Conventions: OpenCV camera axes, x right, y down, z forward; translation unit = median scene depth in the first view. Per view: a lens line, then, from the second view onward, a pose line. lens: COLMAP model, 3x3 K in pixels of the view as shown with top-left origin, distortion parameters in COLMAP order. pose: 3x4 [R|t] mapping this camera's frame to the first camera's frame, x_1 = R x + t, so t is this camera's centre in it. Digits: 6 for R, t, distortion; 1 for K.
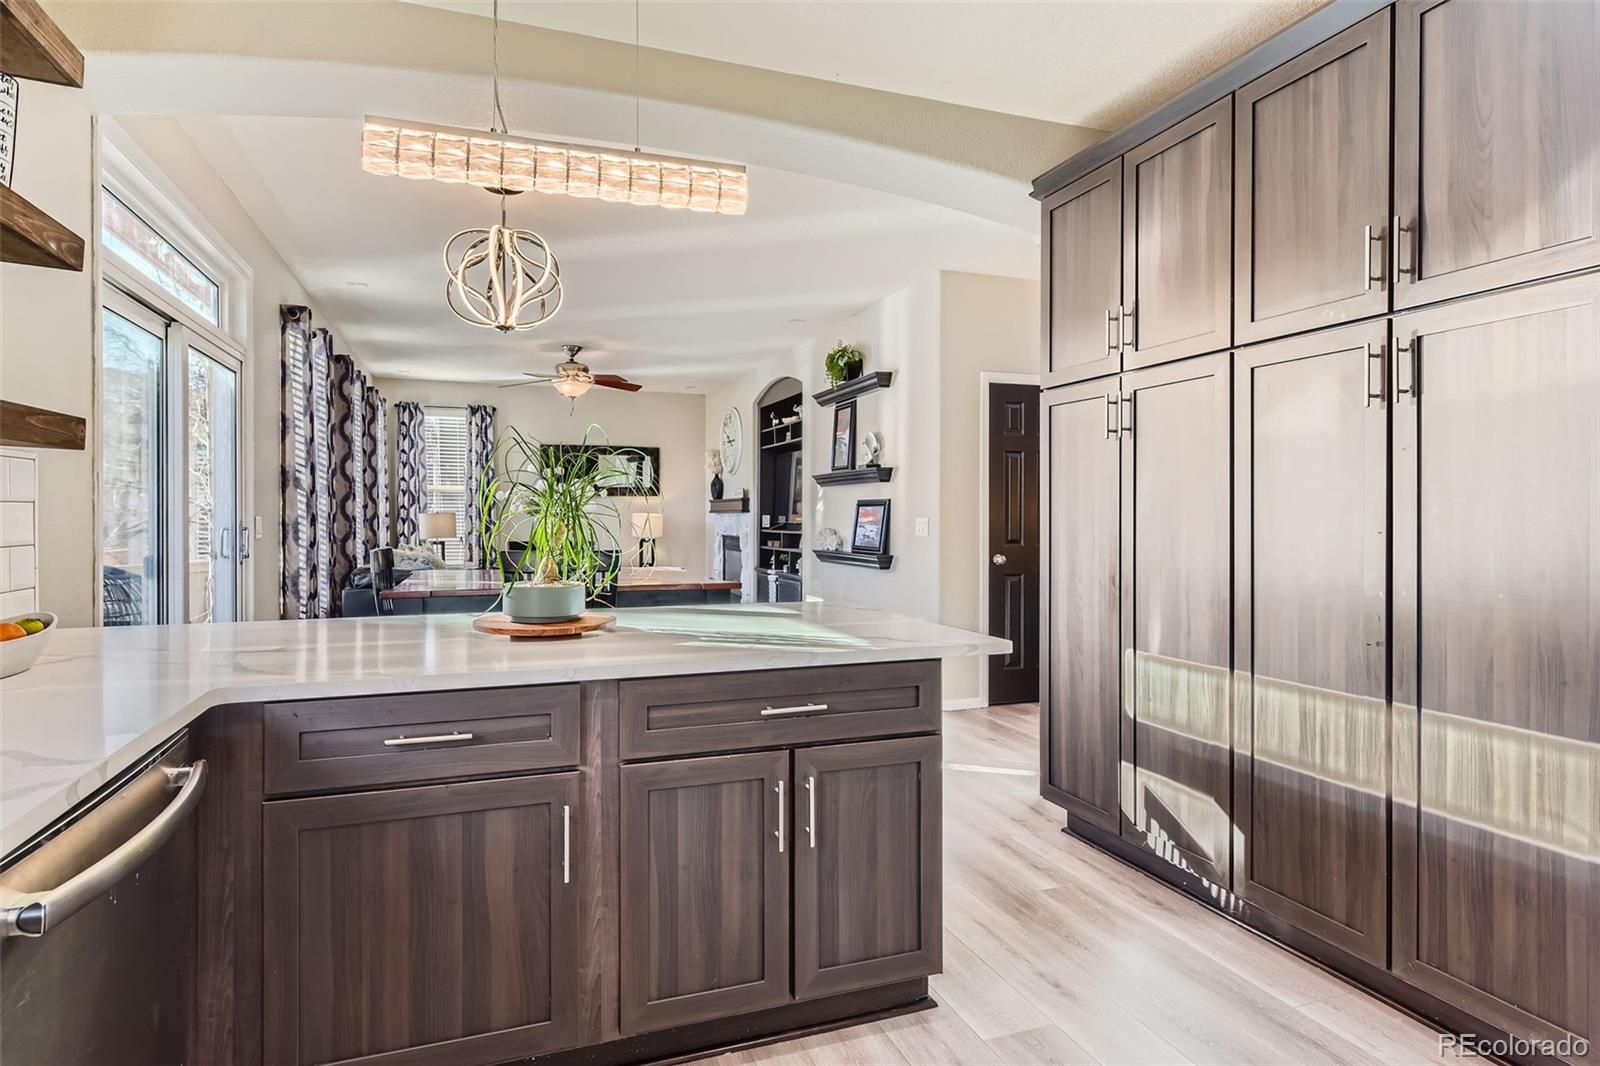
lens RADIAL K [[906.7, 0, 803.6], [0, 906.7, 528.9], [0, 0, 1]] dist [-0.000138, -0.000214]
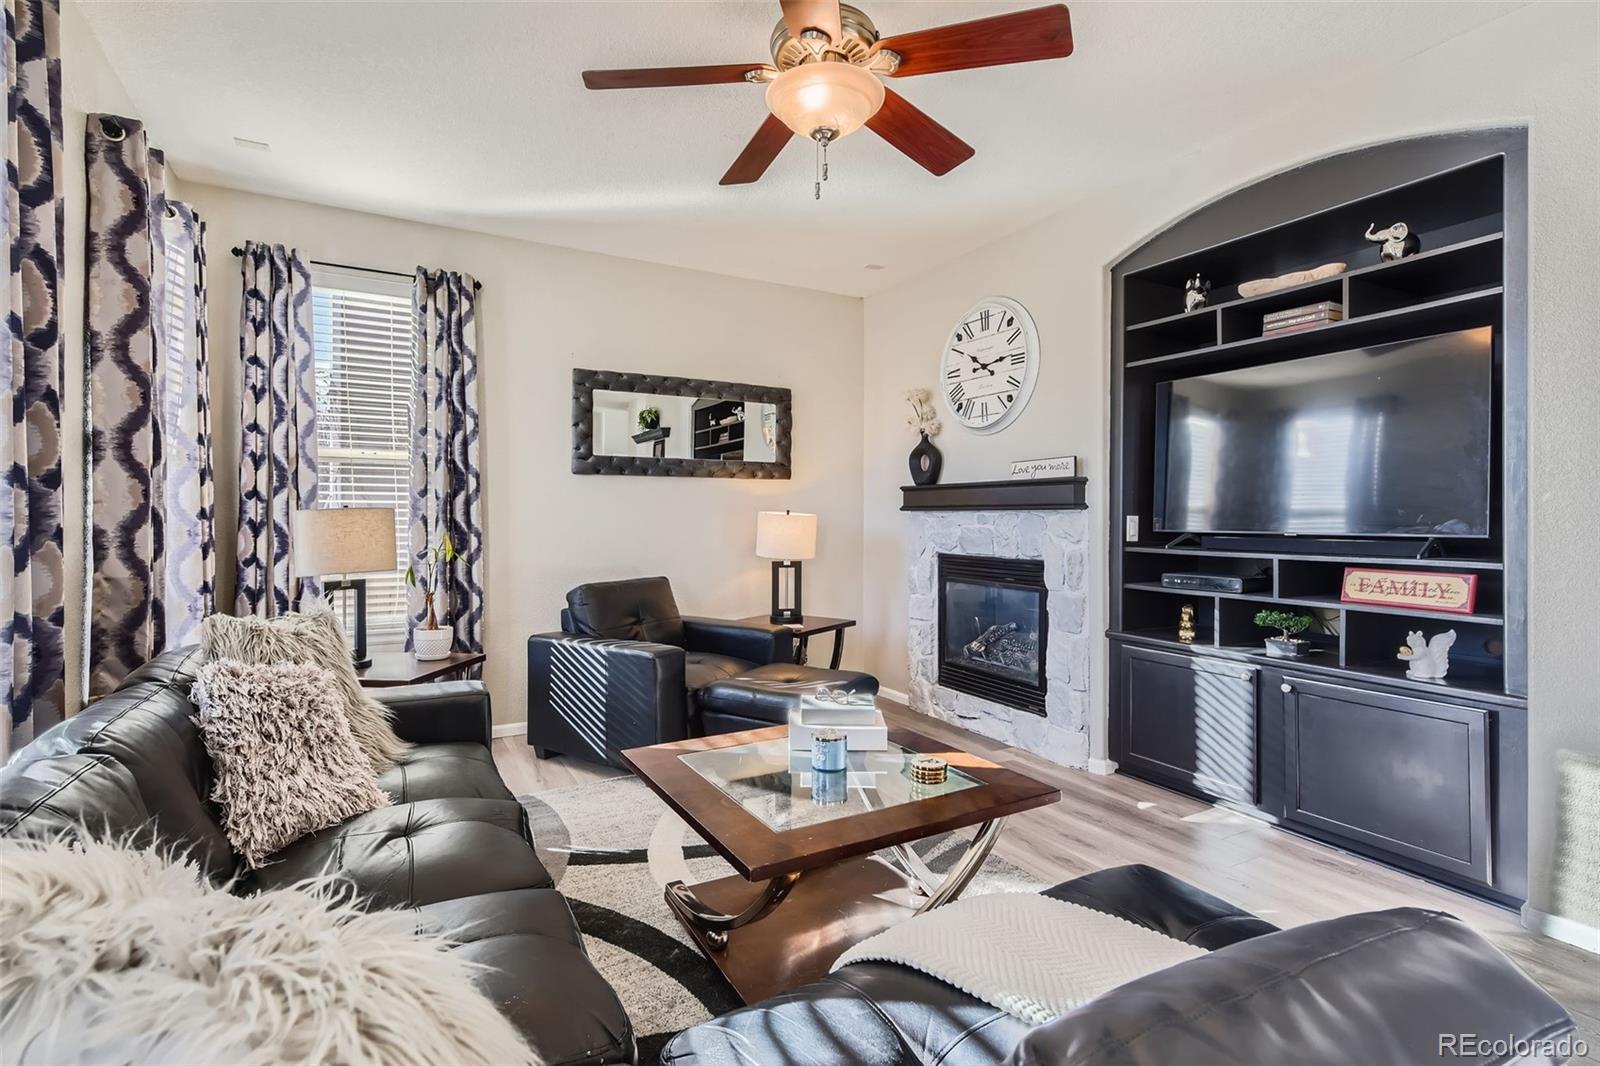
lens RADIAL K [[766.0, 0, 799.3], [0, 766.0, 523.7], [0, 0, 1]] dist [0.001013, -0.000061]
pose [[0.987809, -0.001061, 0.155670, -0.248429], [0.002200, 0.999972, -0.007142, -0.007757], [-0.155658, 0.007398, 0.987783, 0.611325]]
